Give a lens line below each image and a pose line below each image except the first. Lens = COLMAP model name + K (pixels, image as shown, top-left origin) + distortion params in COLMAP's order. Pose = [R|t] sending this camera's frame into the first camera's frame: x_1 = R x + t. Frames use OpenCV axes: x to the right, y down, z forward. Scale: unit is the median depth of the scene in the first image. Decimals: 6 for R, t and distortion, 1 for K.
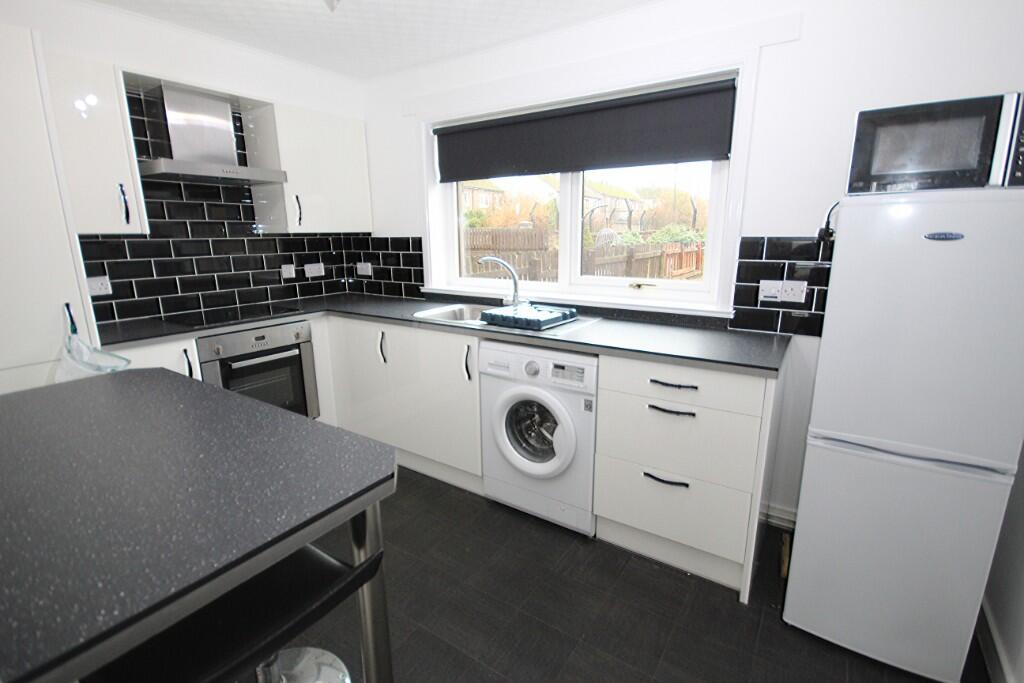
lens RADIAL K [[470.0, 0, 514.3], [0, 470.0, 340.4], [0, 0, 1]] dist [0.000861, -0.000213]
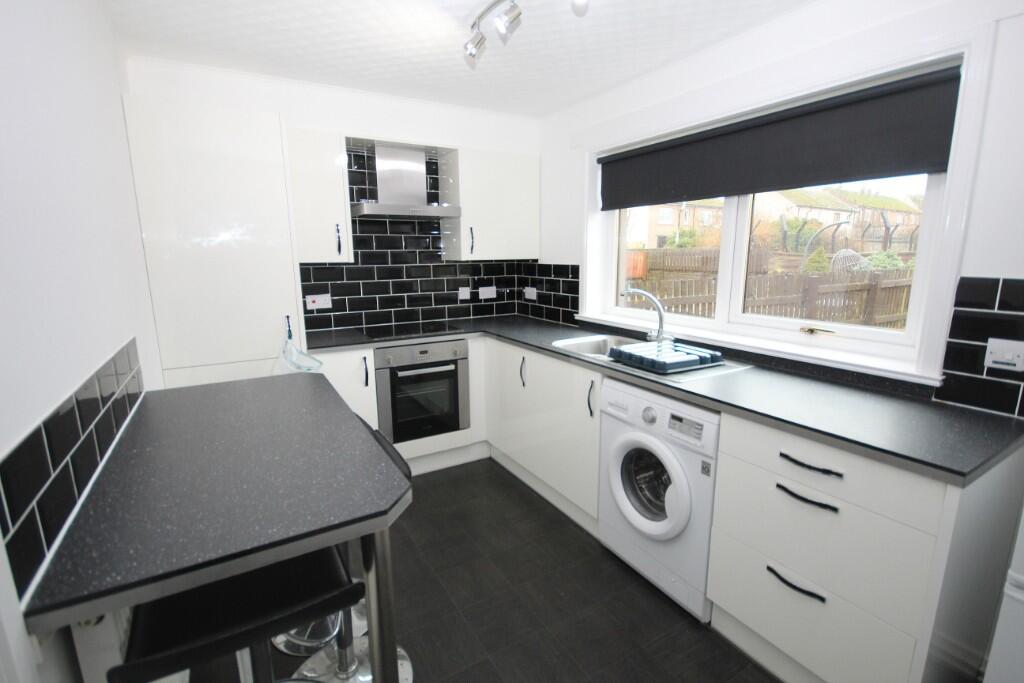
lens RADIAL K [[470.0, 0, 514.3], [0, 470.0, 340.4], [0, 0, 1]] dist [0.000861, -0.000213]
pose [[0.905198, 0.079509, -0.417487, 0.146555], [-0.095753, 0.995241, -0.018070, -0.036950], [0.414063, 0.056332, 0.908503, 0.050701]]
